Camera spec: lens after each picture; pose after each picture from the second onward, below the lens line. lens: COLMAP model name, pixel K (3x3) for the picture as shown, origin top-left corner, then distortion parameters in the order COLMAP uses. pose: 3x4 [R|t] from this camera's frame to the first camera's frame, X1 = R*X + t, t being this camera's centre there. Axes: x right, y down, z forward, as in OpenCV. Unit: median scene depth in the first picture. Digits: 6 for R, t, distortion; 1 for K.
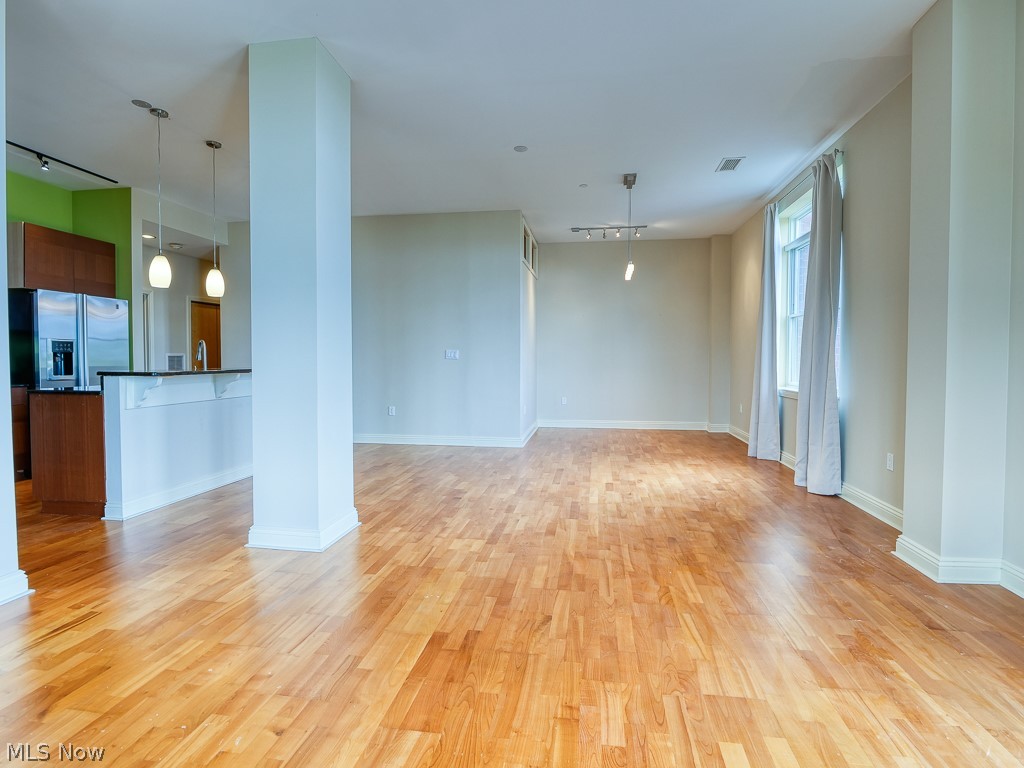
lens RADIAL K [[501.6, 0, 518.8], [0, 501.6, 373.3], [0, 0, 1]] dist [-0.013825, -0.000444]
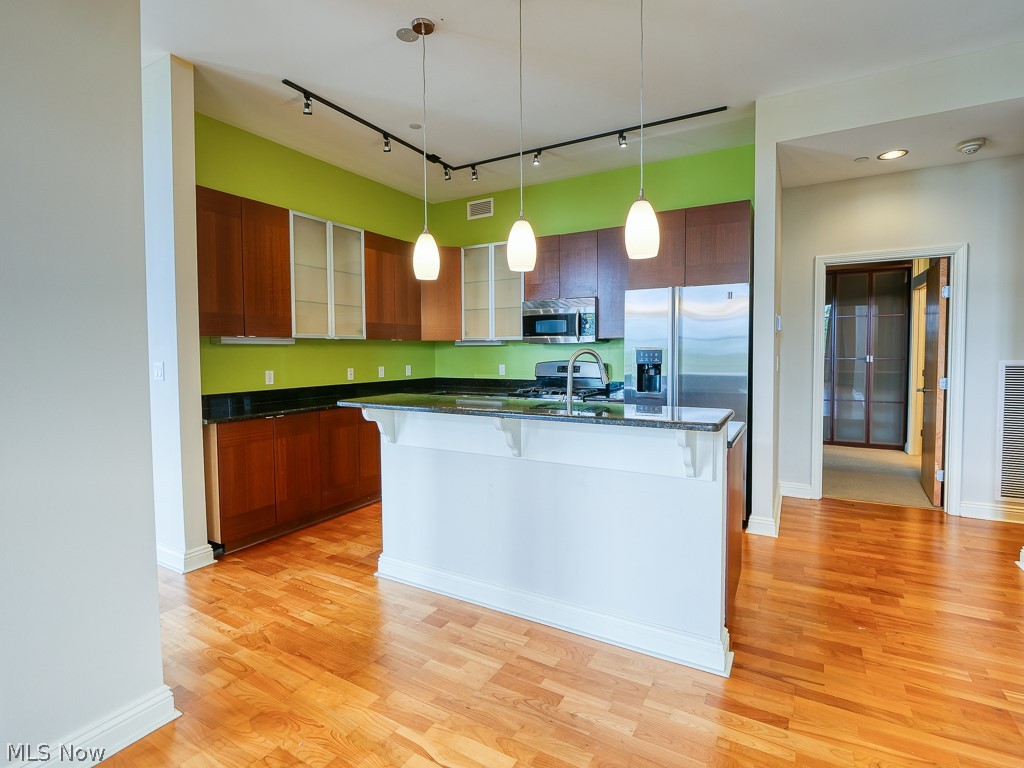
lens RADIAL K [[501.6, 0, 523.0], [0, 501.6, 373.7], [0, 0, 1]] dist [-0.013825, -0.000444]
pose [[-0.355166, 0.041564, -0.933879, -0.094708], [-0.022835, 0.998327, 0.053117, -0.072245], [0.934524, 0.040190, -0.353623, 1.224454]]
